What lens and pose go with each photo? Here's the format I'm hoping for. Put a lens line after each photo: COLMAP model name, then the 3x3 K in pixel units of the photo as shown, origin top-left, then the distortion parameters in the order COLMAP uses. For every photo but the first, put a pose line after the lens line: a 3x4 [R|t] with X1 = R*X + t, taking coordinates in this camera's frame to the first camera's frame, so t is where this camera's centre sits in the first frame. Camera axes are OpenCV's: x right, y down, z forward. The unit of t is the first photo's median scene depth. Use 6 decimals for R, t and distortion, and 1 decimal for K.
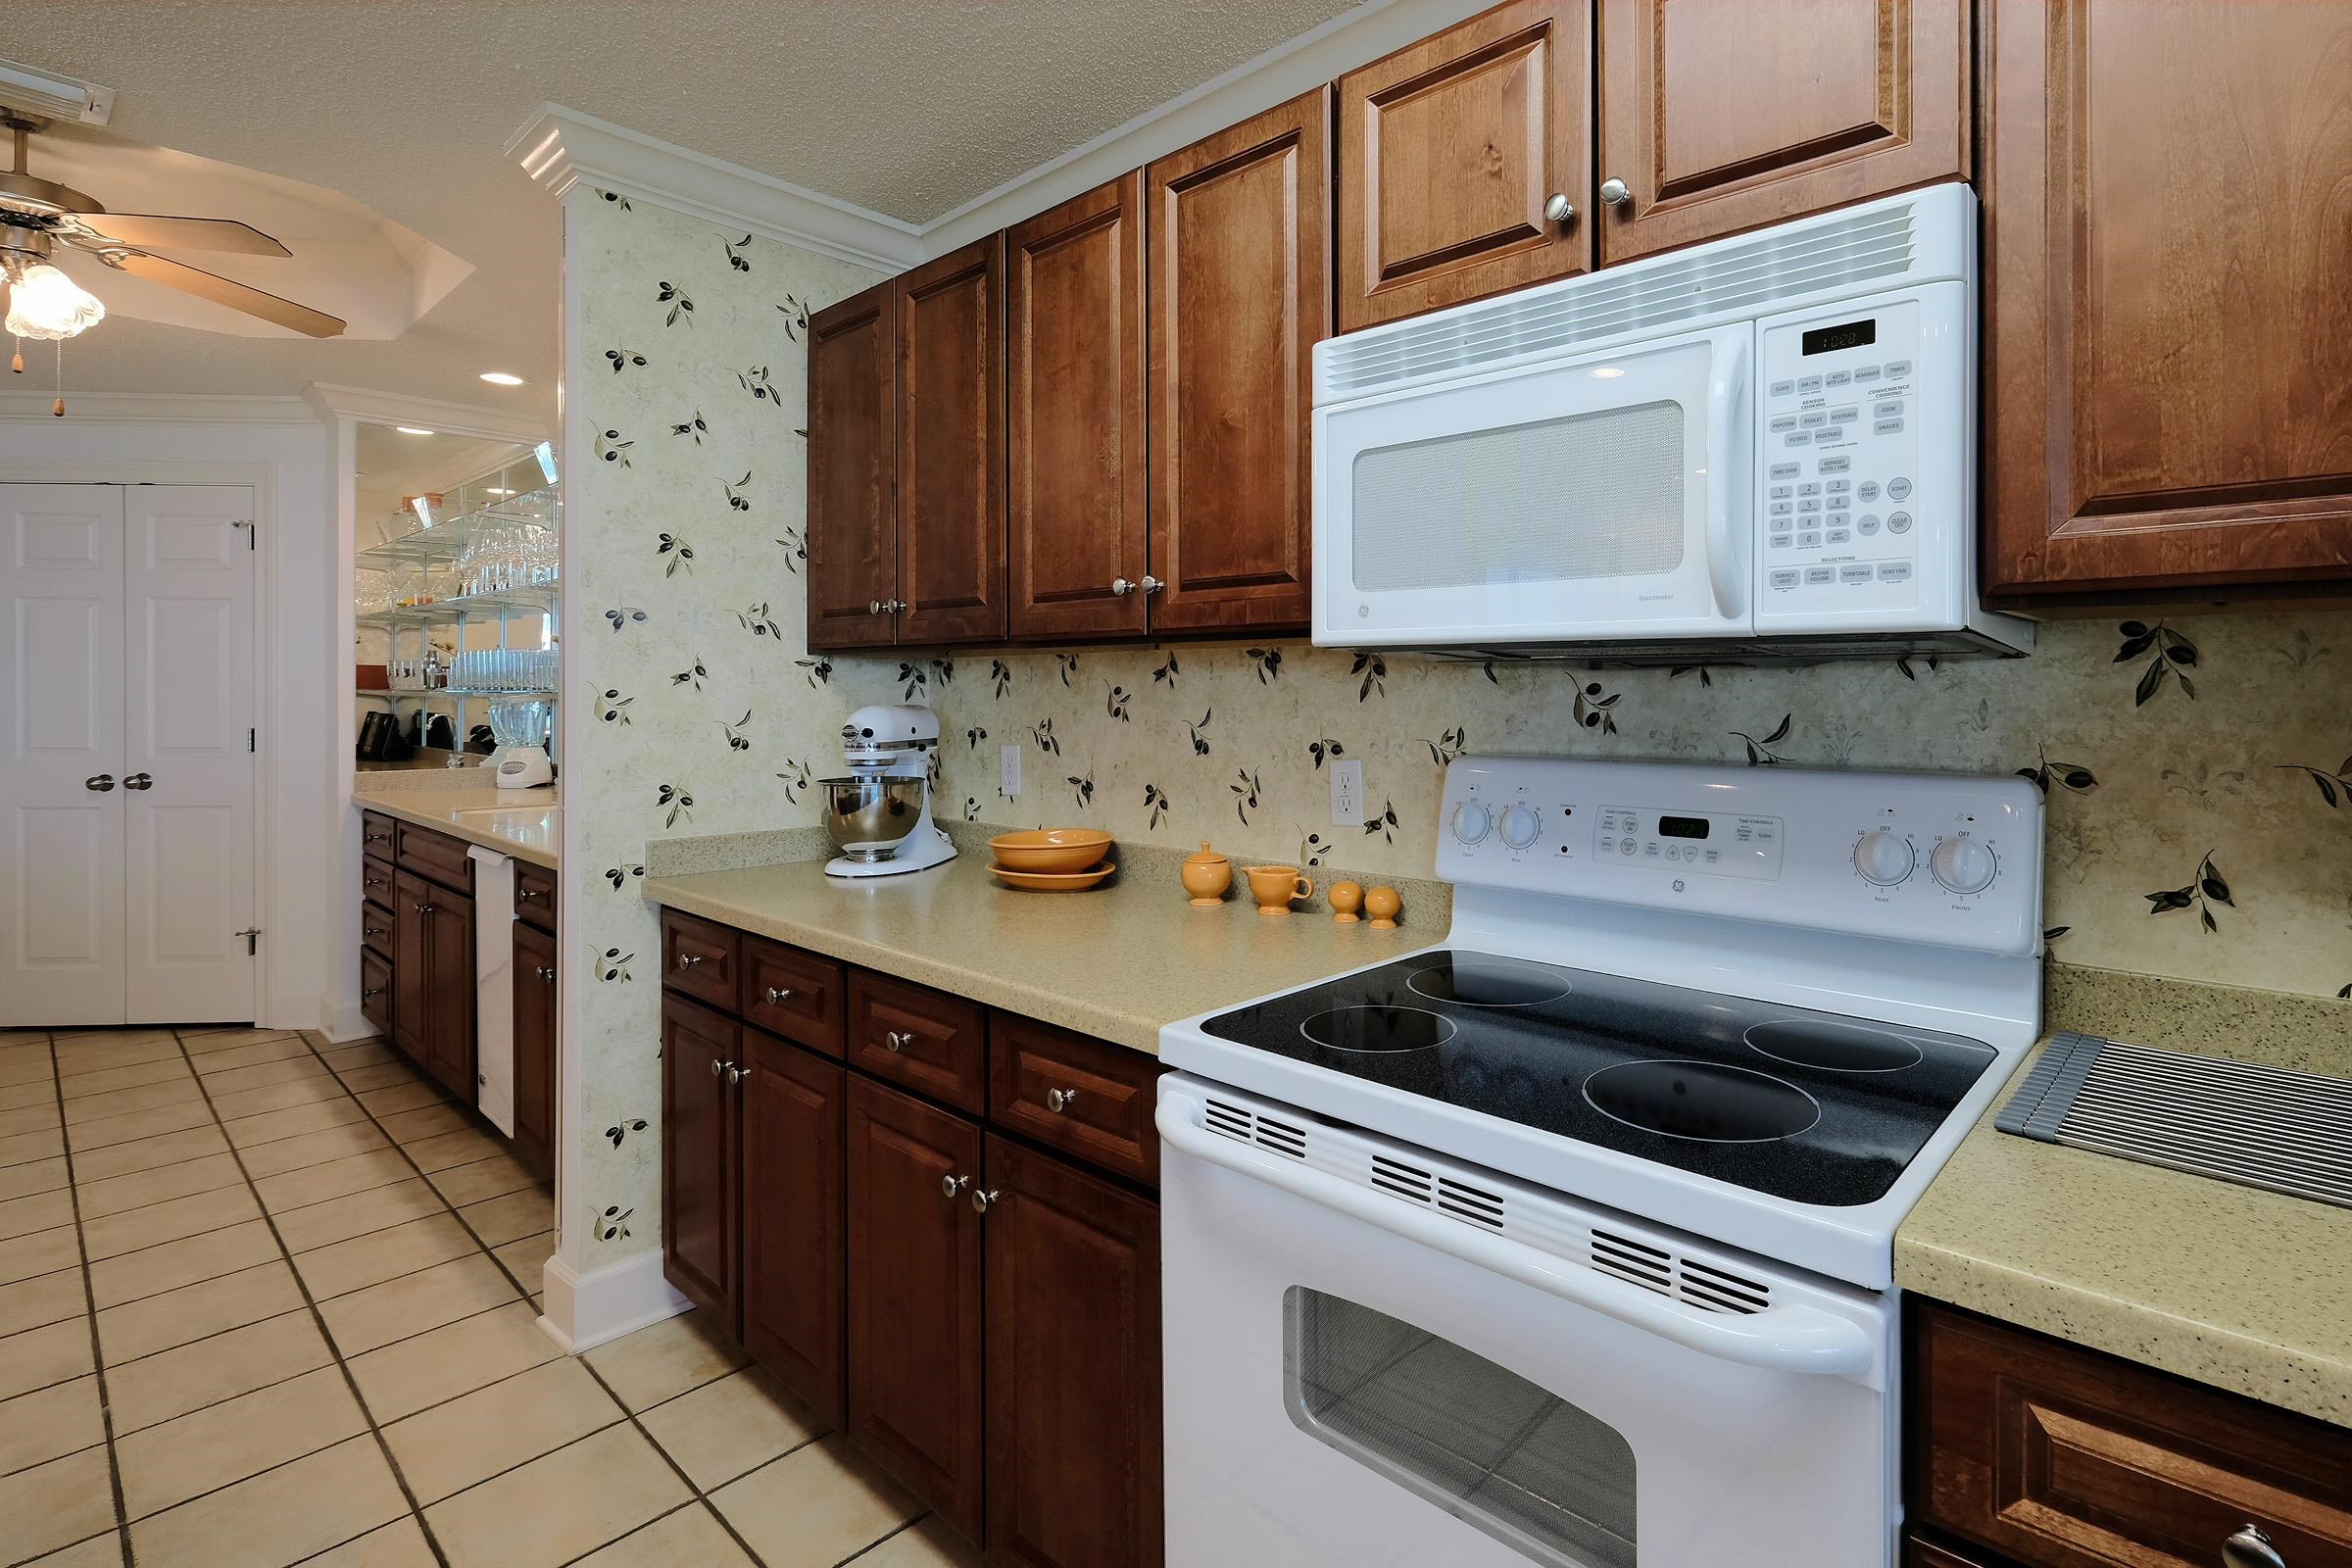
lens RADIAL K [[1160.8, 0, 1292.5], [0, 1160.8, 703.1], [0, 0, 1]] dist [0.011118, -0.000598]
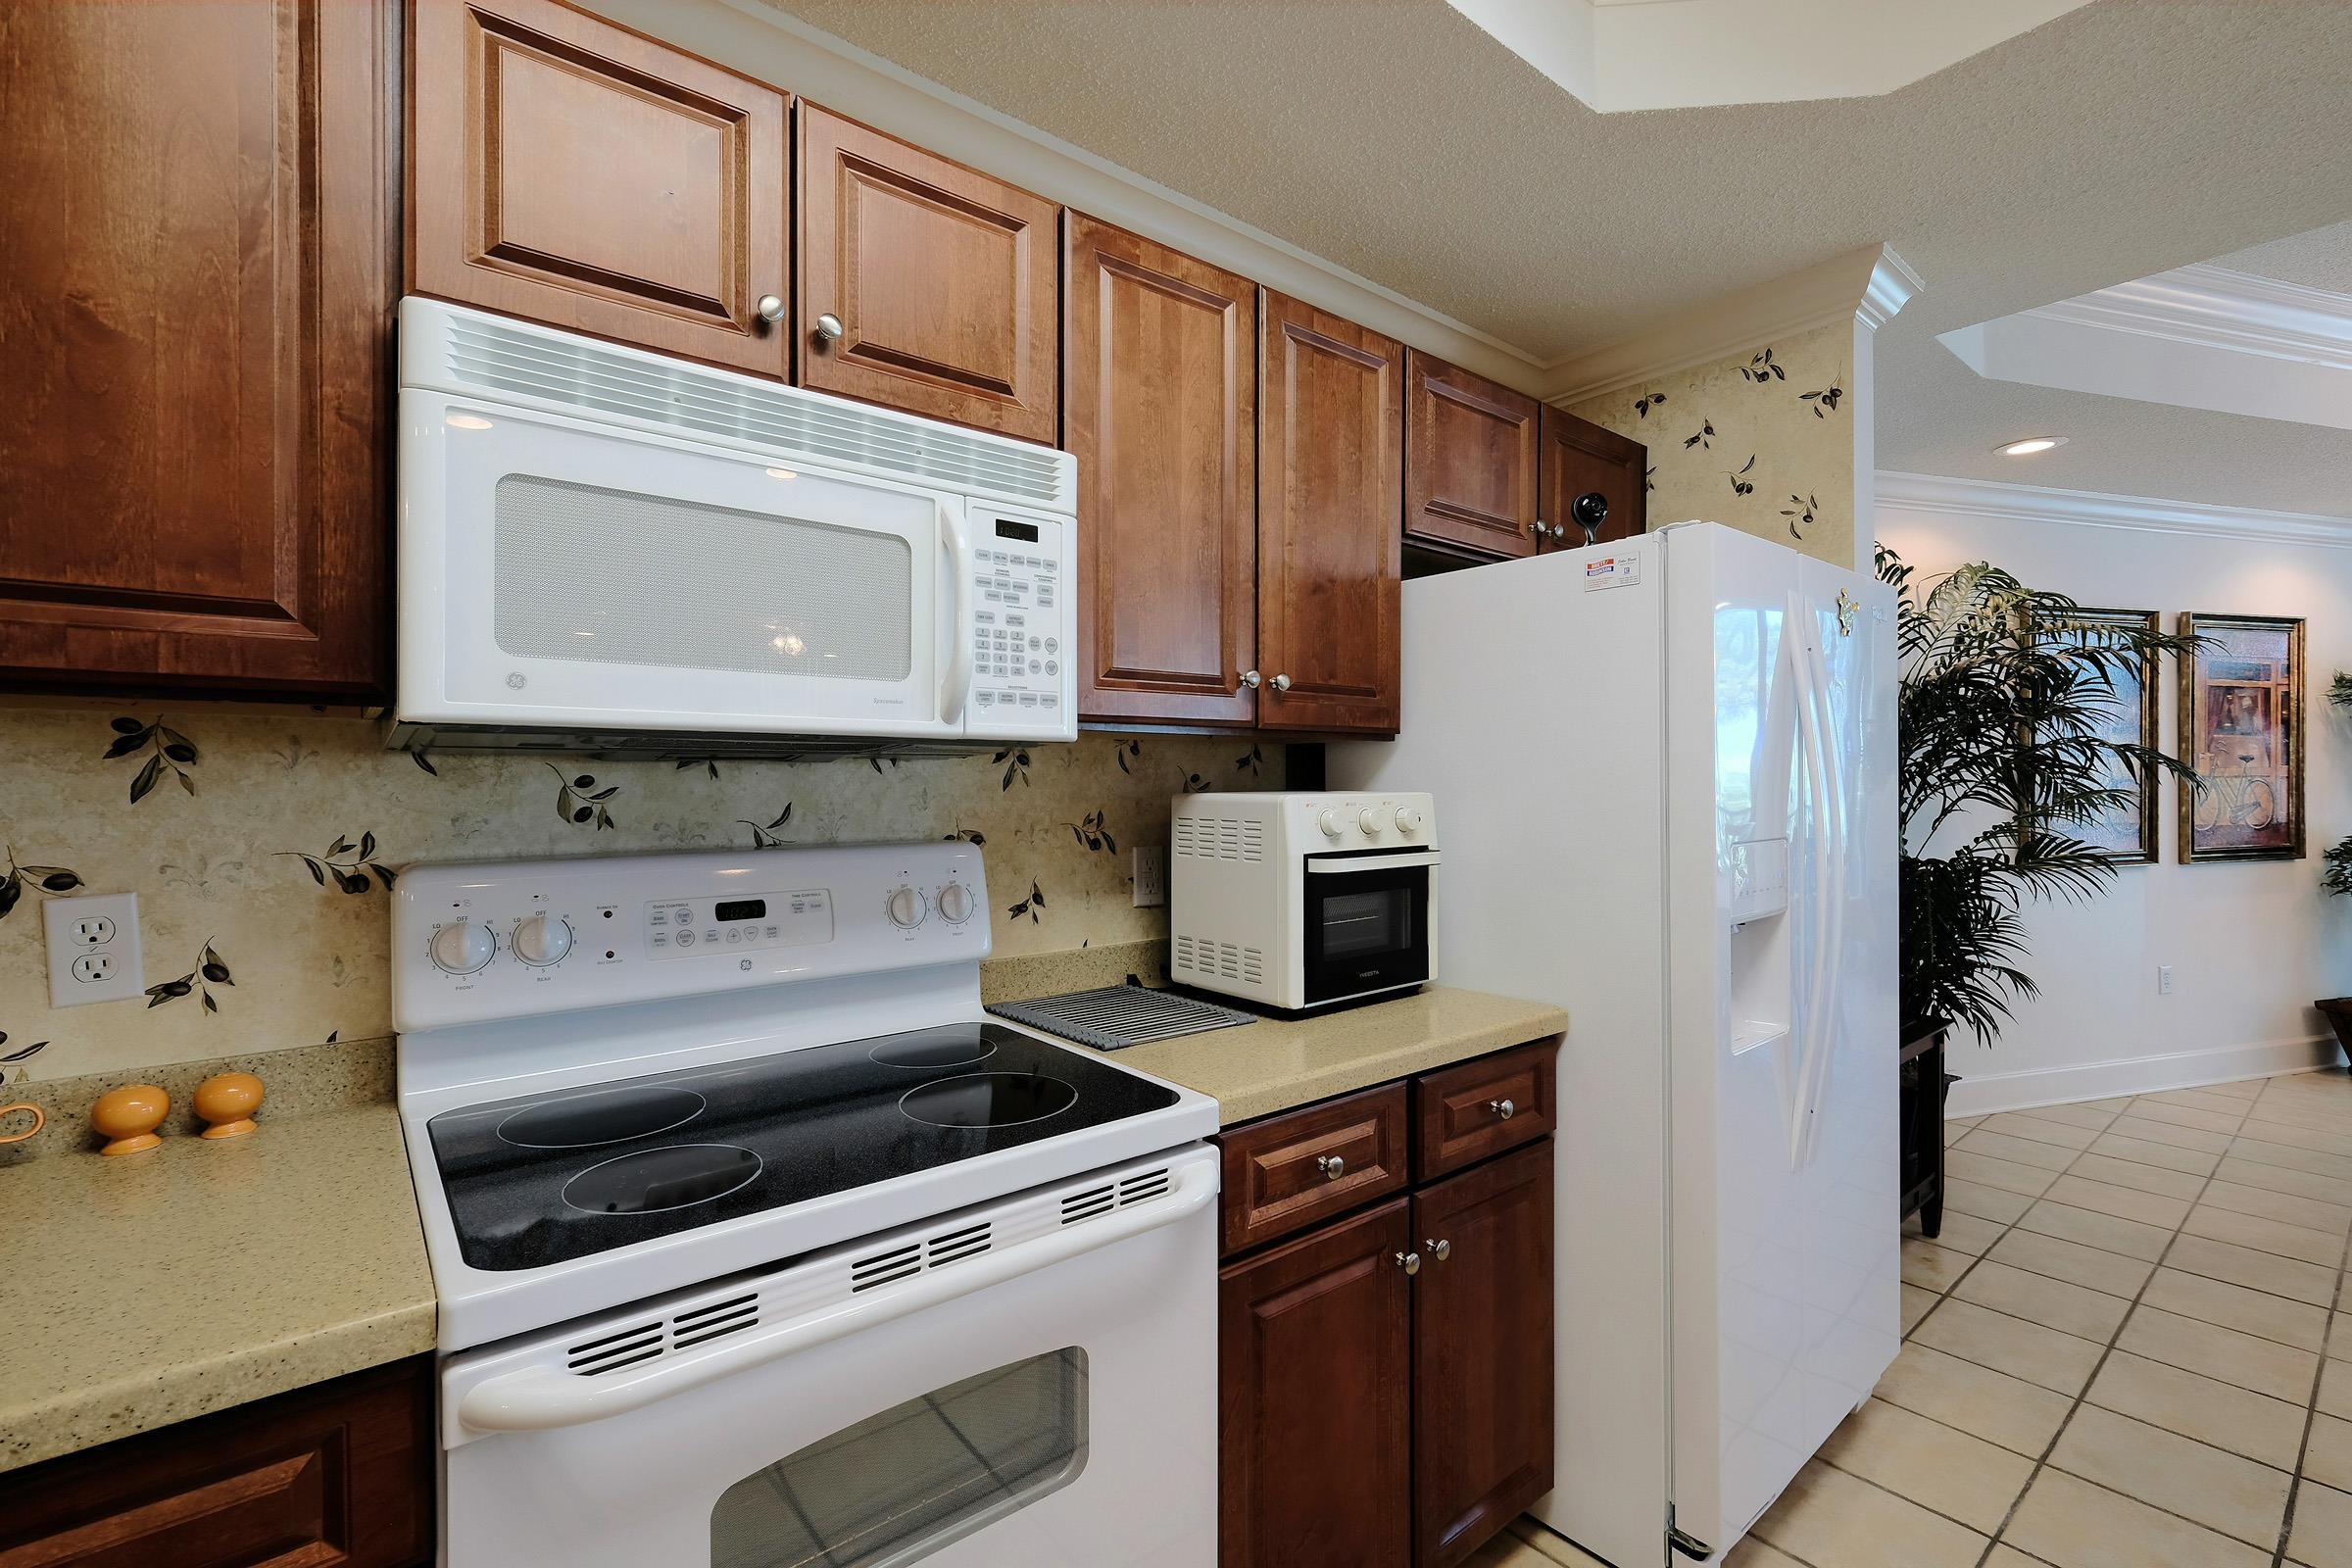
lens RADIAL K [[1039.3, 0, 1170.8], [0, 1039.3, 790.8], [0, 0, 1]] dist [-0.004627, -0.001477]
pose [[0.164428, -0.008562, 0.986352, -0.585770], [0.015129, 0.999867, 0.006157, -0.003401], [-0.986273, 0.013910, 0.164536, 0.485366]]
